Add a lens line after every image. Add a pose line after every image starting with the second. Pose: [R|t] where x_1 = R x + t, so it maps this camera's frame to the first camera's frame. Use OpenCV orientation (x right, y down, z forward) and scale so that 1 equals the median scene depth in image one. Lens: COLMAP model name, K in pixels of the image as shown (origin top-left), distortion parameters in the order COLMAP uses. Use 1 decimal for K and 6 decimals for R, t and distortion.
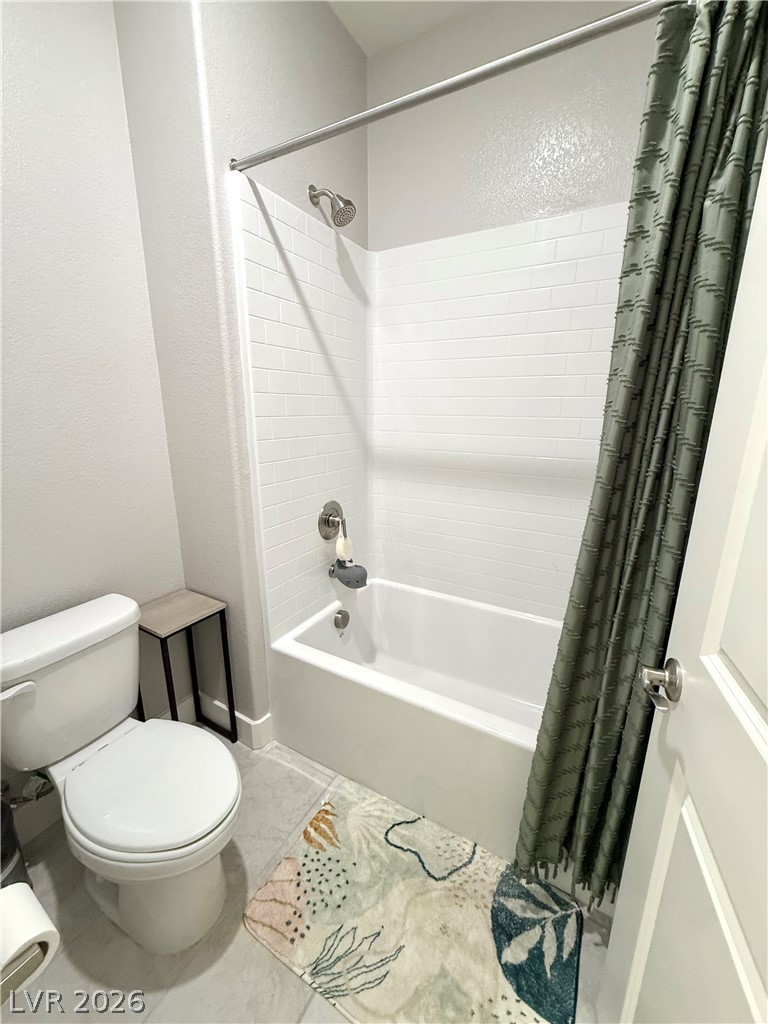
lens RADIAL K [[415.2, 0, 384.0], [0, 415.2, 512.0], [0, 0, 1]] dist [0.004162, 0.000384]
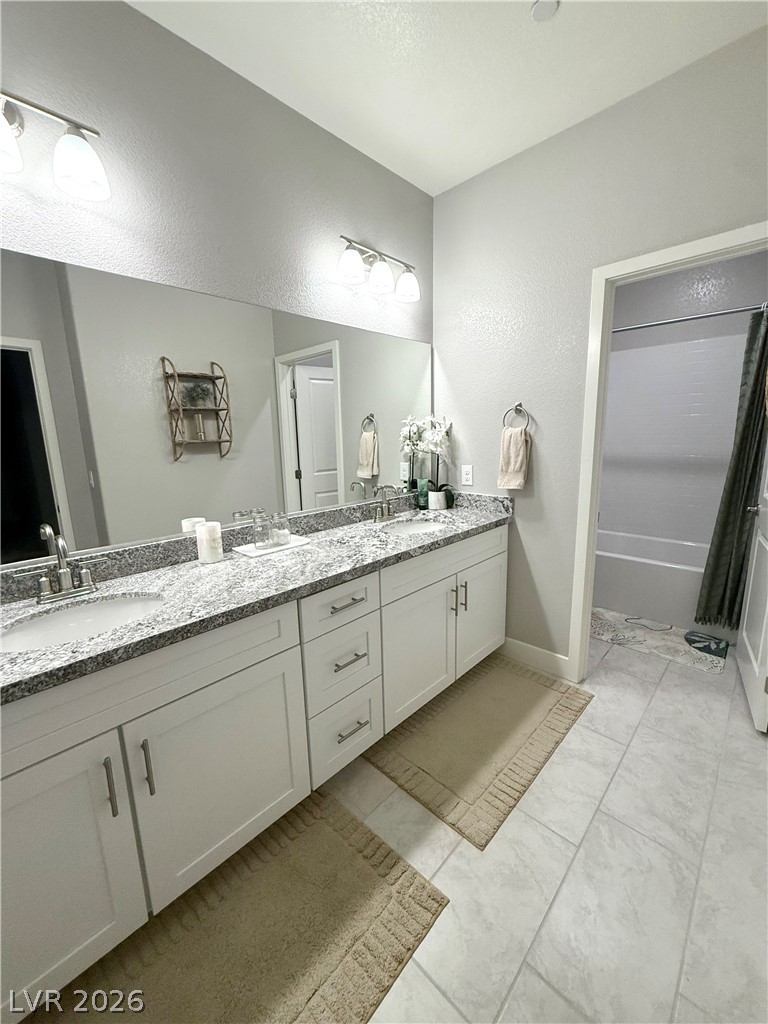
lens RADIAL K [[408.4, 0, 384.0], [0, 408.4, 512.0], [0, 0, 1]] dist [-0.000727, 0.000479]
pose [[0.975360, 0.015238, -0.220093, -1.006283], [-0.029034, 0.997801, -0.059586, 0.458058], [0.218701, 0.064508, 0.973657, -1.873351]]
